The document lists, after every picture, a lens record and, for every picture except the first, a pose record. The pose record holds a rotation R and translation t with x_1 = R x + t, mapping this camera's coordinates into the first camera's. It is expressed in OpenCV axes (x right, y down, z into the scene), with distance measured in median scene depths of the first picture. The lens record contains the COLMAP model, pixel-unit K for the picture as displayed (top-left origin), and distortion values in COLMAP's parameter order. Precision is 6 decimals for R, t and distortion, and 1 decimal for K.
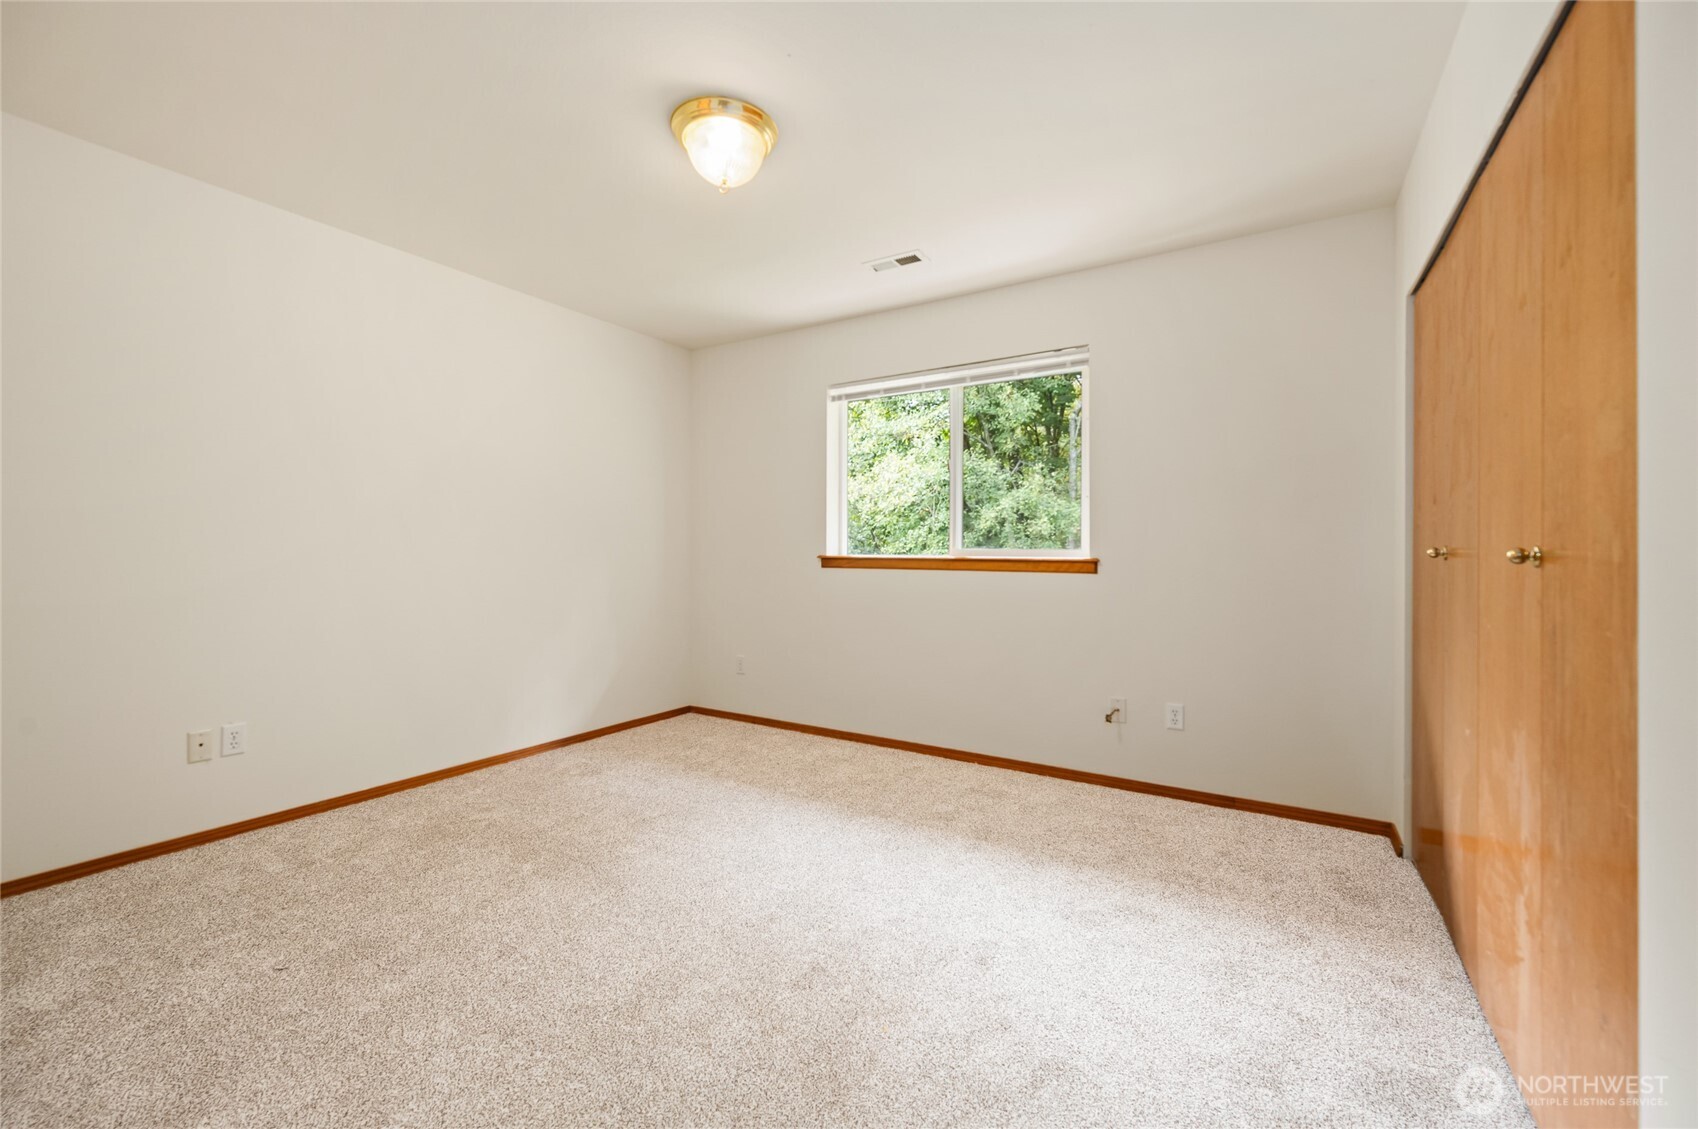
lens RADIAL K [[683.9, 0, 845.0], [0, 683.9, 556.6], [0, 0, 1]] dist [-0.000877, -0.000022]
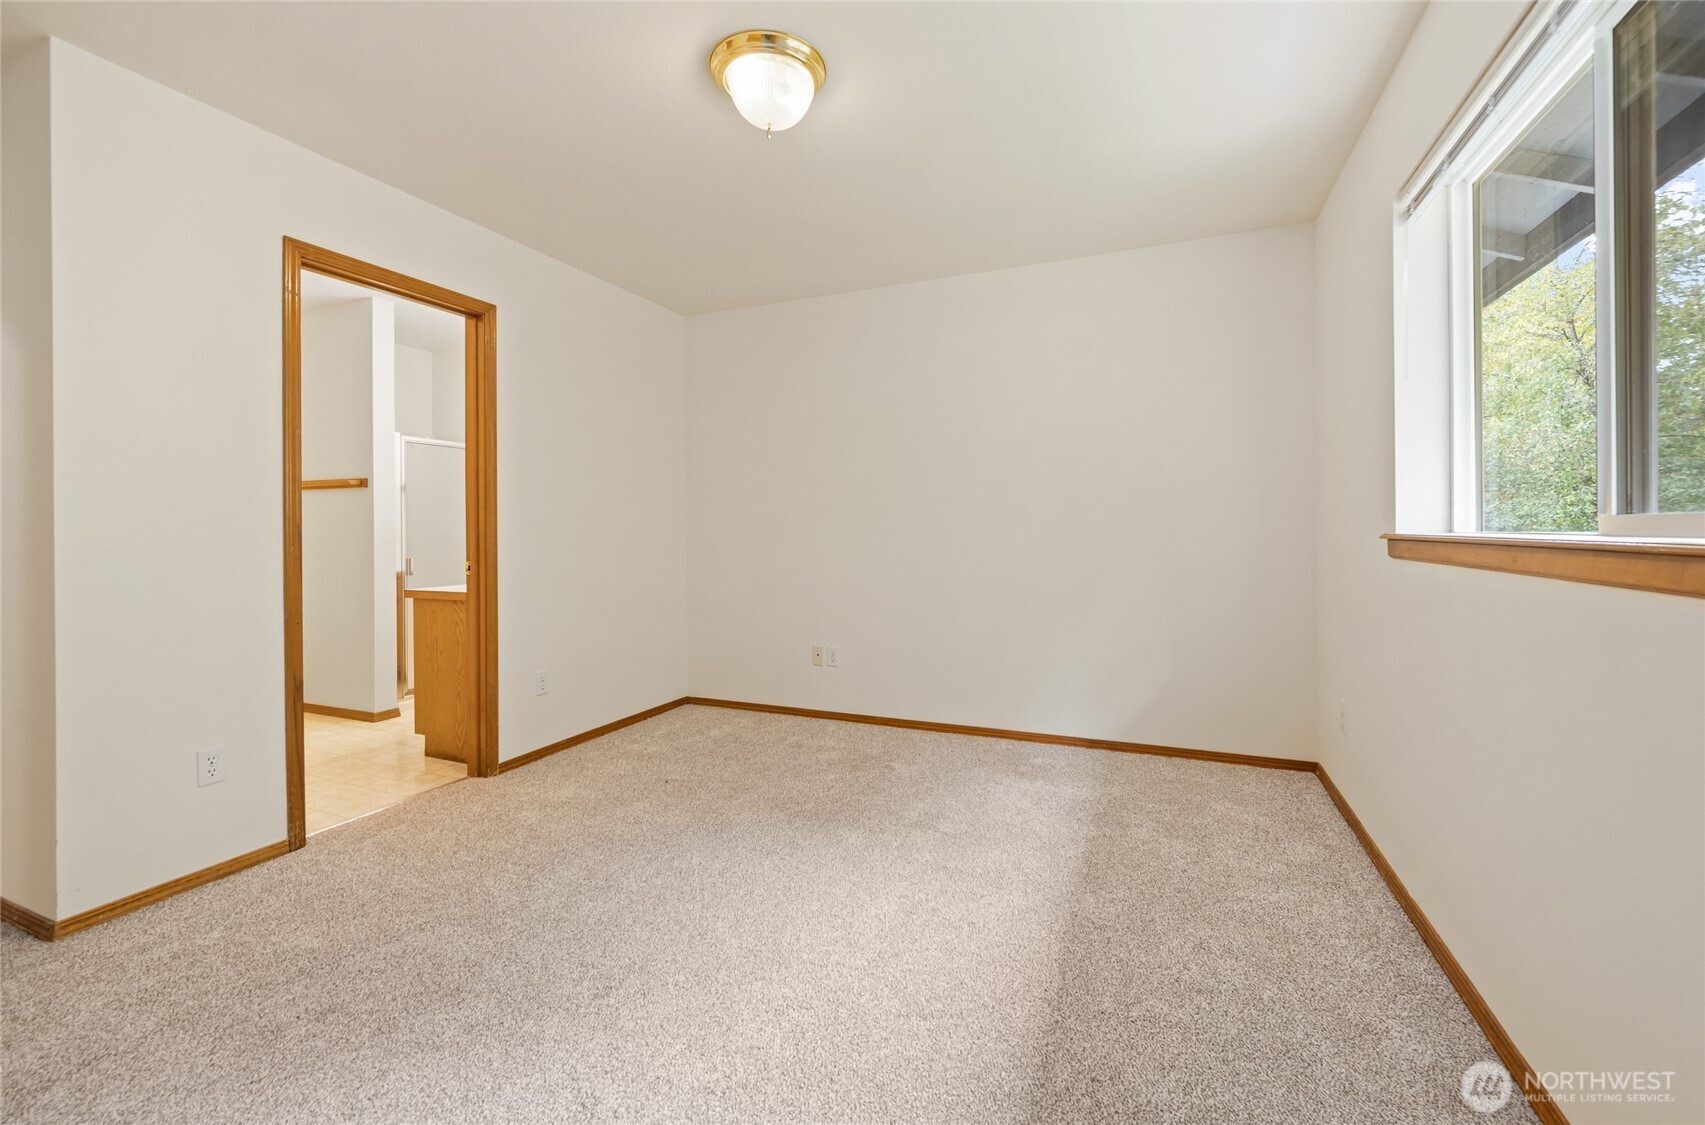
lens RADIAL K [[678.7, 0, 860.5], [0, 678.7, 534.1], [0, 0, 1]] dist [-0.001213, 0.000252]
pose [[0.161433, -0.001640, -0.986882, 0.478608], [0.005446, 0.999985, -0.000771, -0.003198], [0.986869, -0.005250, 0.161440, 0.634126]]
